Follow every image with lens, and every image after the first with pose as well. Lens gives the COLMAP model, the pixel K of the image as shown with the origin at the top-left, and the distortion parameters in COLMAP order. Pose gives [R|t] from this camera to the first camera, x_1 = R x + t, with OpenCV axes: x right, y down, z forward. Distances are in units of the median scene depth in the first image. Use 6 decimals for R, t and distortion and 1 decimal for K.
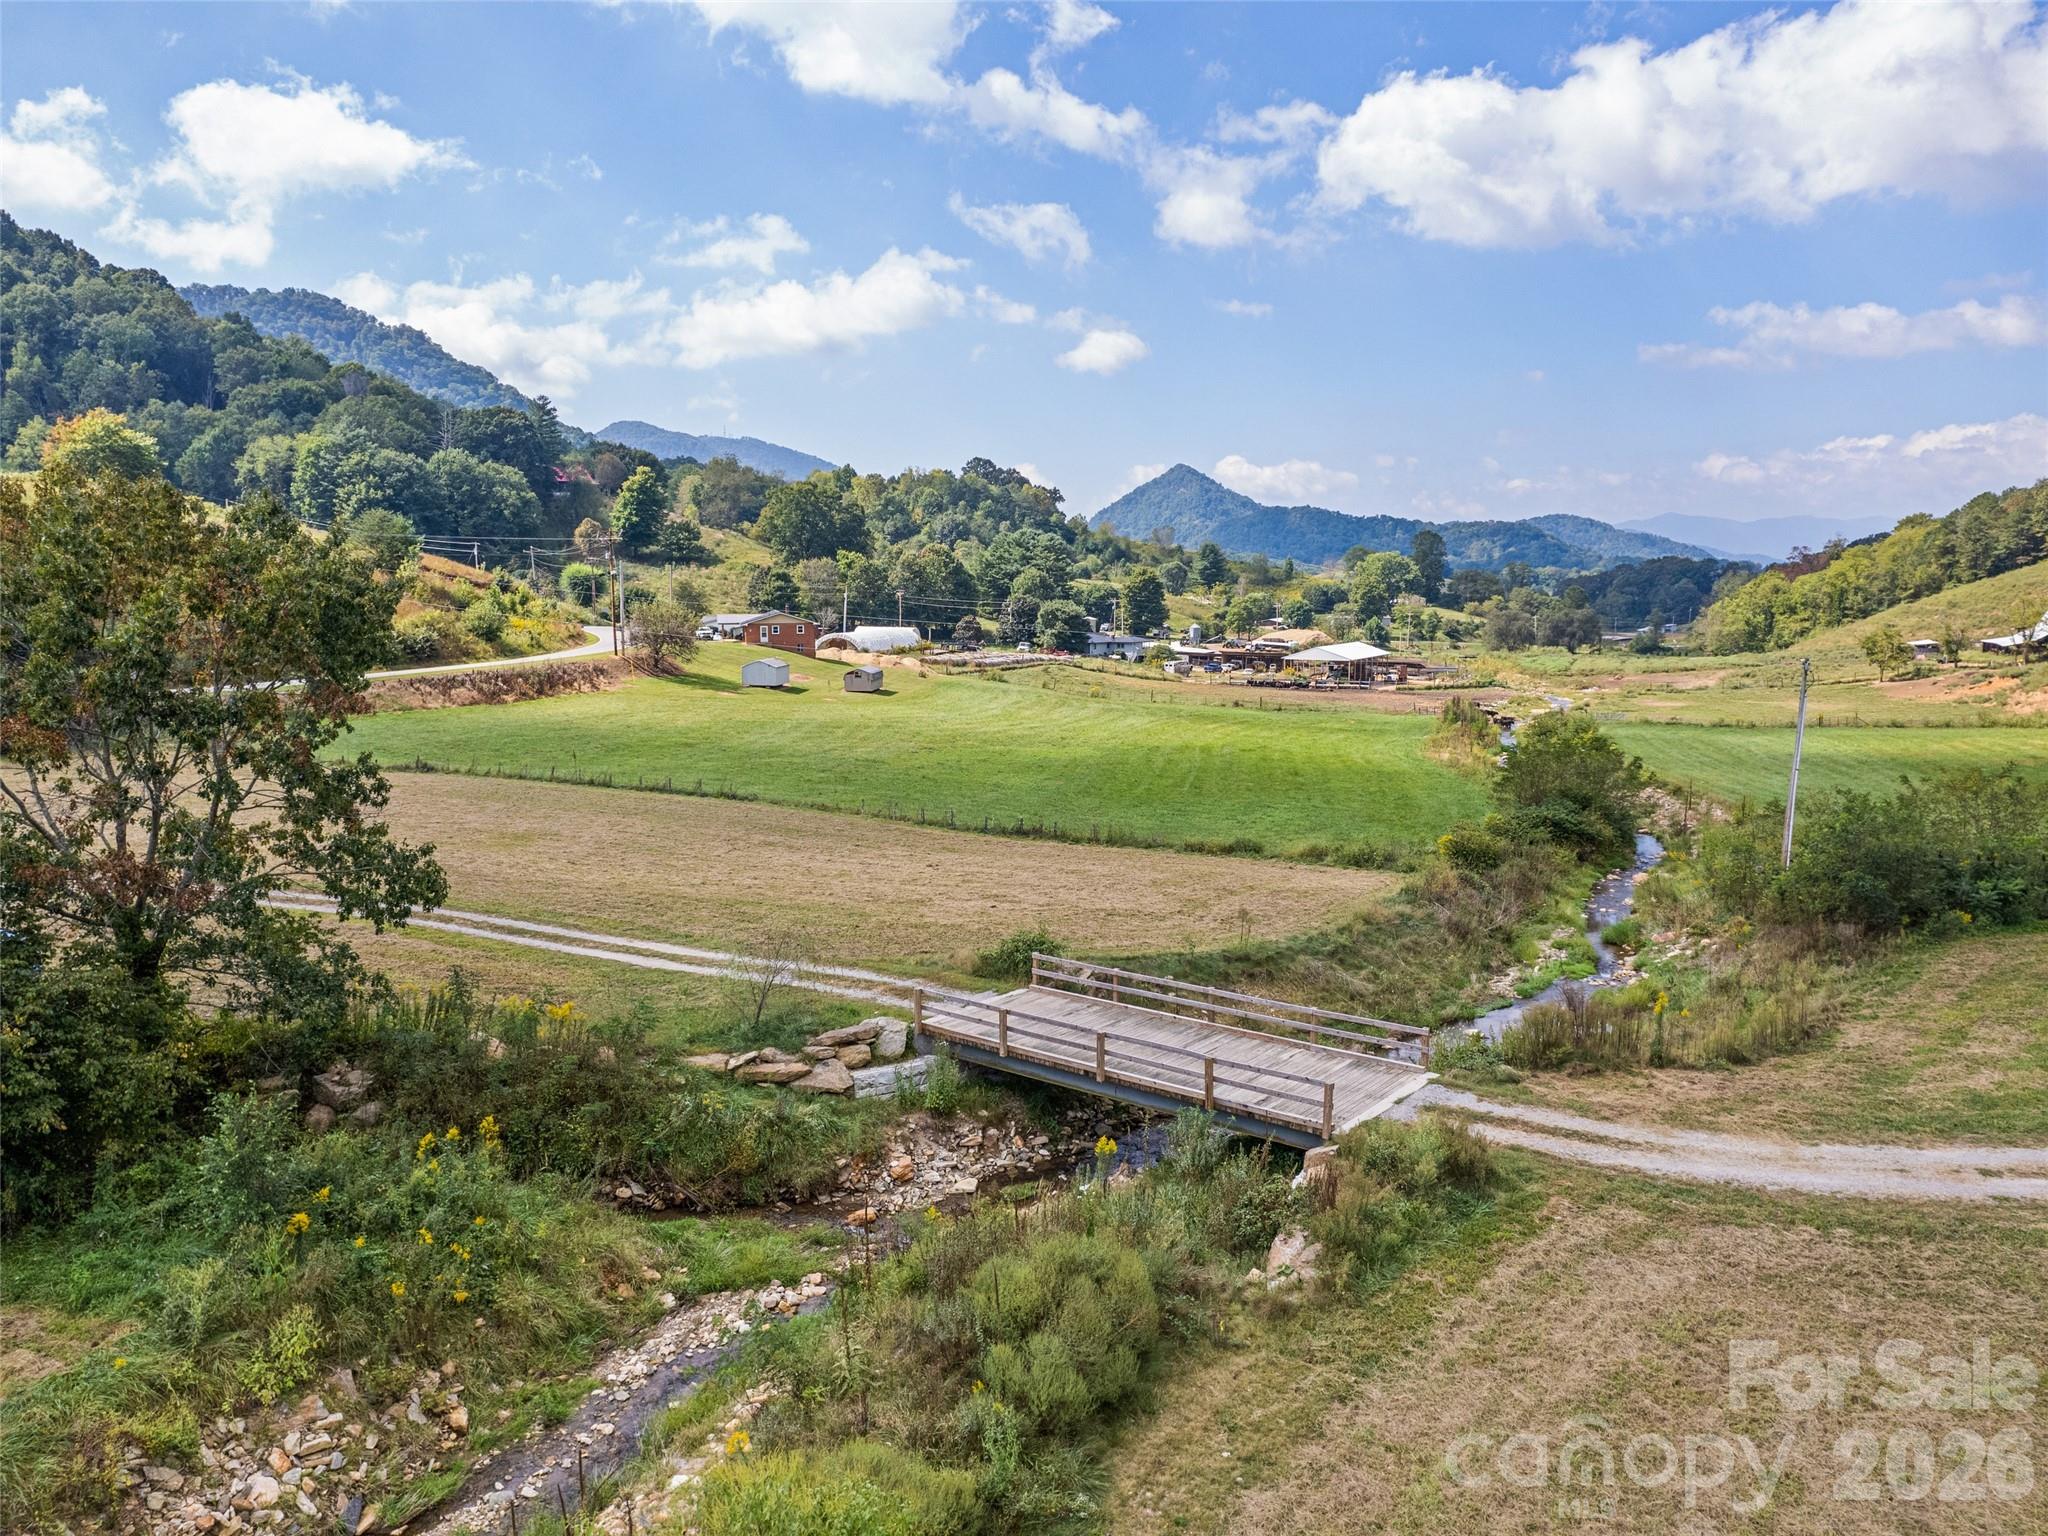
lens RADIAL K [[1464.6, 0, 1019.0], [0, 1464.6, 769.8], [0, 0, 1]] dist [-0.095312, 0.083970]
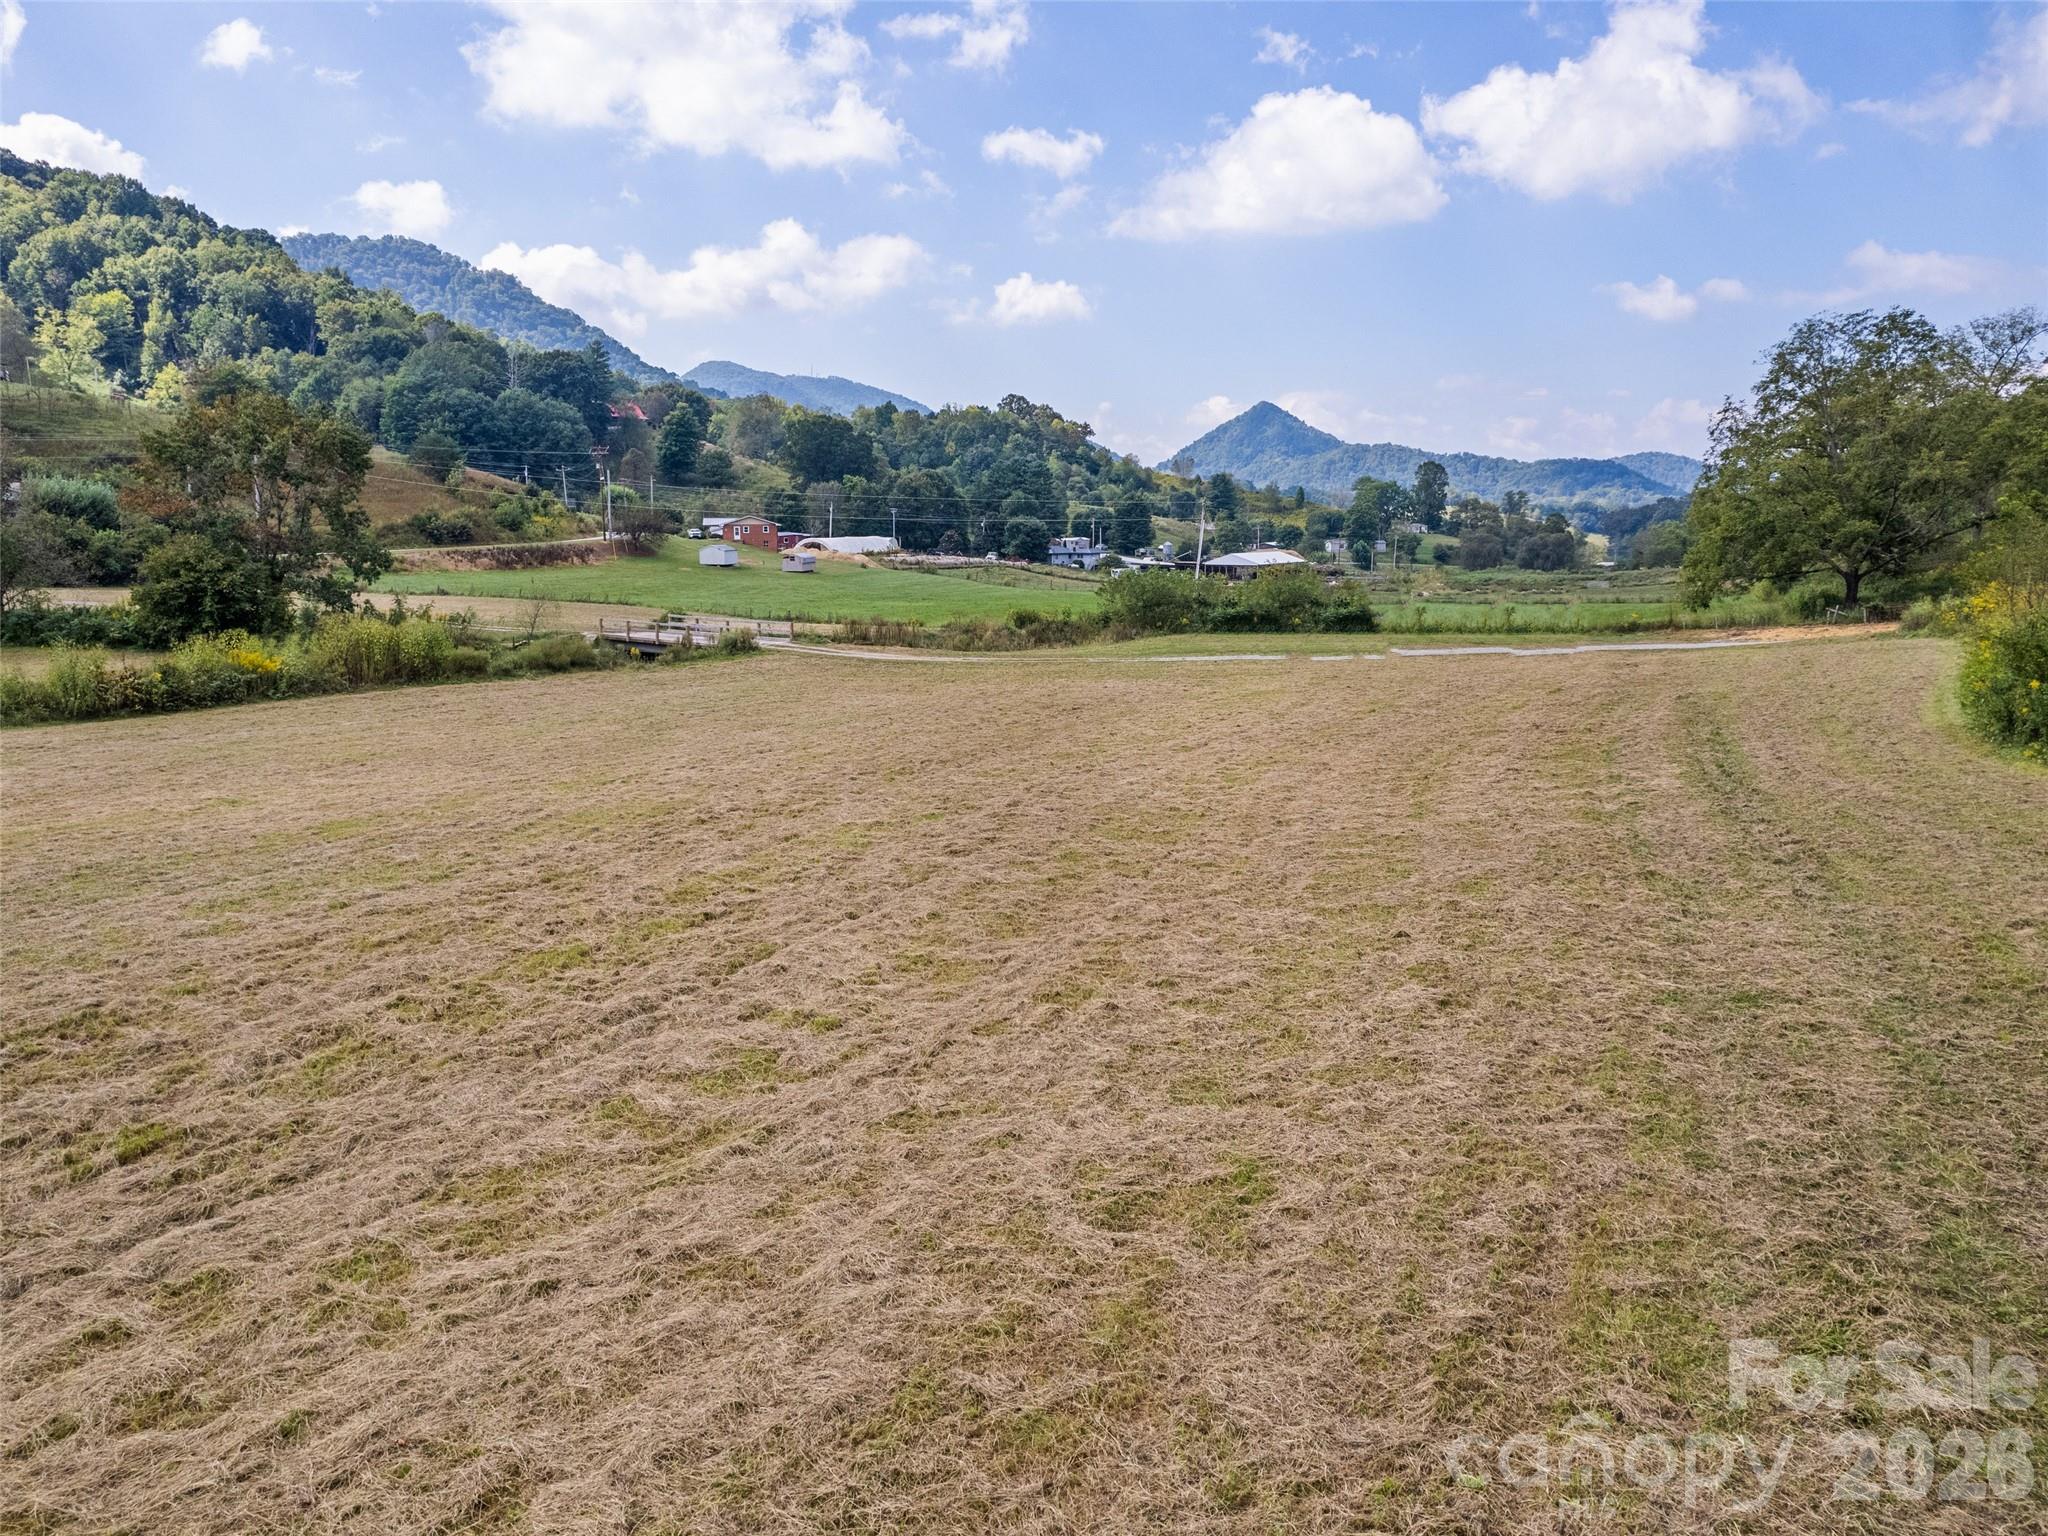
lens RADIAL K [[1464.6, 0, 1019.0], [0, 1464.6, 769.8], [0, 0, 1]] dist [-0.095312, 0.083970]
pose [[0.998076, 0.010369, -0.061125, 0.077199], [-0.007890, 0.999142, 0.040645, 0.030745], [0.061494, -0.040085, 0.997302, -0.131589]]
